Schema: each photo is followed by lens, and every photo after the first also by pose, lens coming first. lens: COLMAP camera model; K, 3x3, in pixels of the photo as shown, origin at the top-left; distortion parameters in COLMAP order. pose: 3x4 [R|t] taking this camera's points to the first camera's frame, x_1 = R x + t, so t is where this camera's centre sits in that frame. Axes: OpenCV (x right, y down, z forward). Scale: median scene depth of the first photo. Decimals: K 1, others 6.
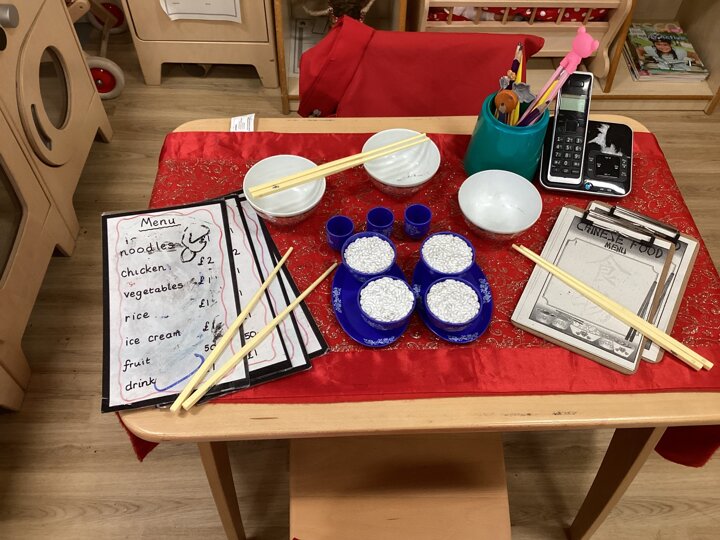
lens RADIAL K [[655.2, 0, 366.6], [0, 655.2, 273.9], [0, 0, 1]] dist [0.023019, 0.000000]
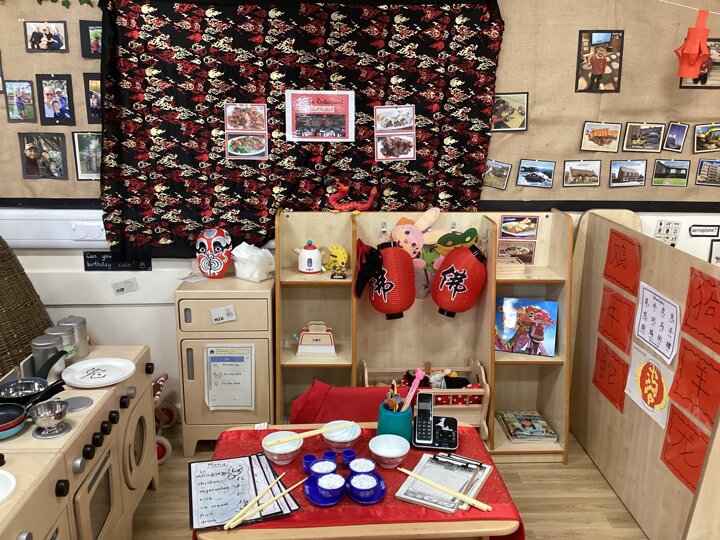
lens RADIAL K [[655.2, 0, 367.1], [0, 655.2, 267.5], [0, 0, 1]] dist [0.023019, 0.000000]
pose [[0.999340, -0.019405, 0.030719, 0.083837], [0.034494, 0.772384, -0.634219, 0.745582], [-0.011420, 0.634860, 0.772543, -0.914735]]
